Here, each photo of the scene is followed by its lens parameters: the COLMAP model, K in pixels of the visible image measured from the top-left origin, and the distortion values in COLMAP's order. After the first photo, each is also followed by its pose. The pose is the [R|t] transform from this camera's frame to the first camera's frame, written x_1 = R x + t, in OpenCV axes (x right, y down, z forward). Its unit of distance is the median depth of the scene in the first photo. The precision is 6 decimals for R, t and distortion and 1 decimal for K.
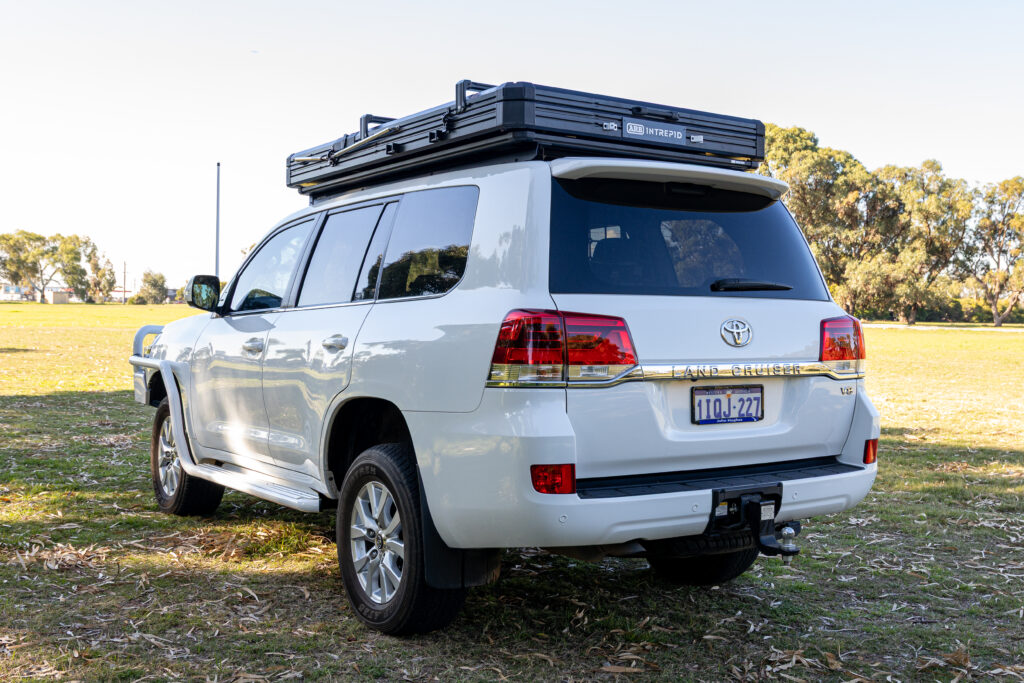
lens RADIAL K [[1068.6, 0, 512.0], [0, 1068.6, 341.5], [0, 0, 1]] dist [-0.011120, -0.008374]
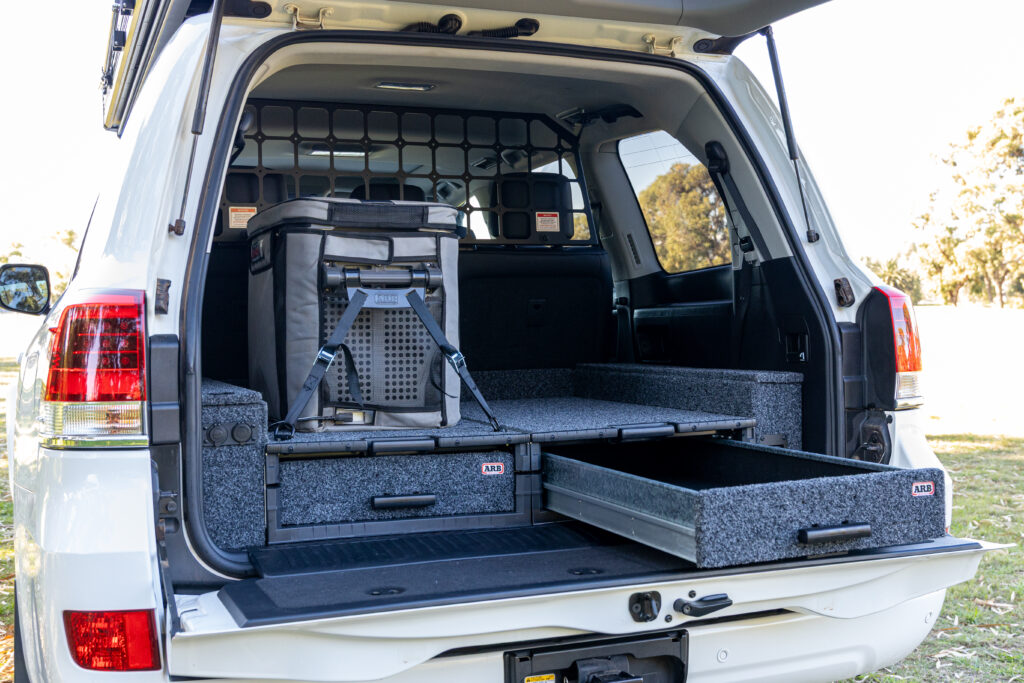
lens RADIAL K [[1174.7, 0, 512.0], [0, 1174.7, 341.5], [0, 0, 1]] dist [0.008968, -0.010270]
pose [[0.976991, -0.021723, -0.212169, 0.201135], [0.021178, 0.999764, -0.004840, 0.000275], [0.212224, 0.000235, 0.977221, 0.315557]]
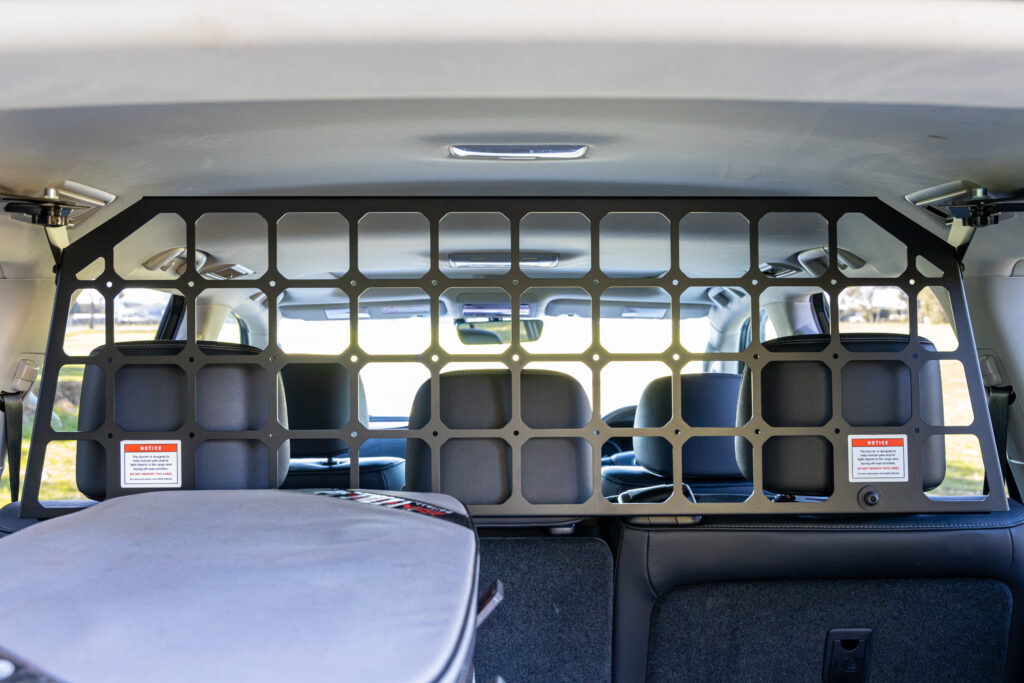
lens RADIAL K [[1022.6, 0, 512.0], [0, 1022.6, 341.5], [0, 0, 1]] dist [-0.000849, -0.002077]
pose [[0.853778, -0.010702, -0.520527, 0.142033], [0.001783, 0.999843, -0.017633, -0.080931], [0.520634, 0.014126, 0.853663, 0.666213]]
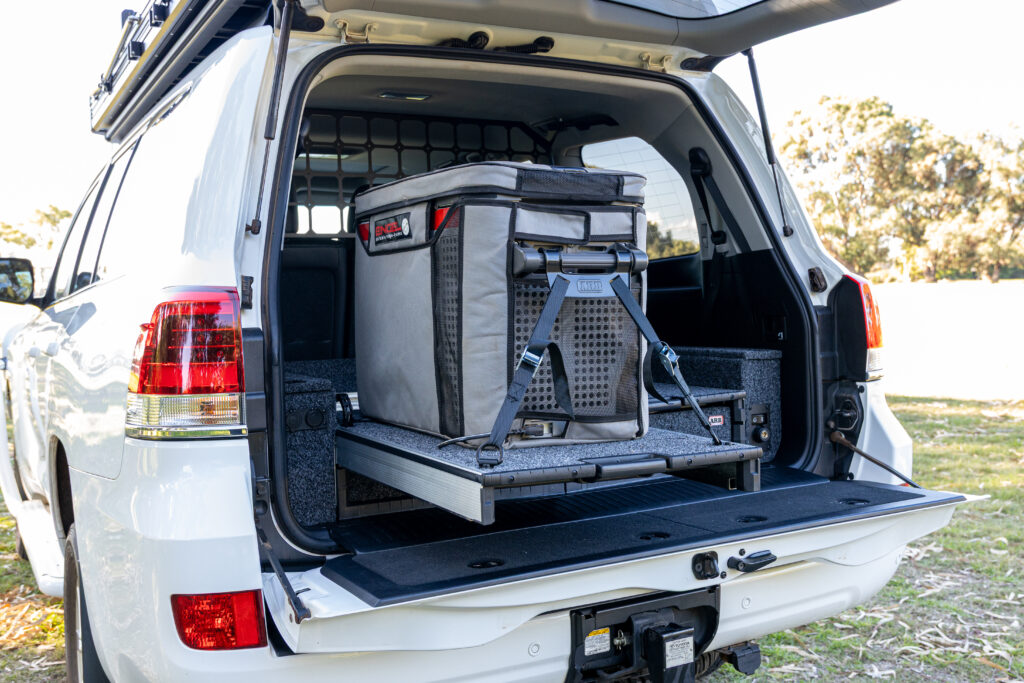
lens RADIAL K [[1009.8, 0, 507.6], [0, 1009.8, 322.4], [0, 0, 1]] dist [-0.004946, 0.006635]
pose [[0.995052, -0.036025, -0.092598, 0.136448], [0.036635, 0.999317, 0.004897, -0.006198], [0.092358, -0.008265, 0.995692, 0.325642]]
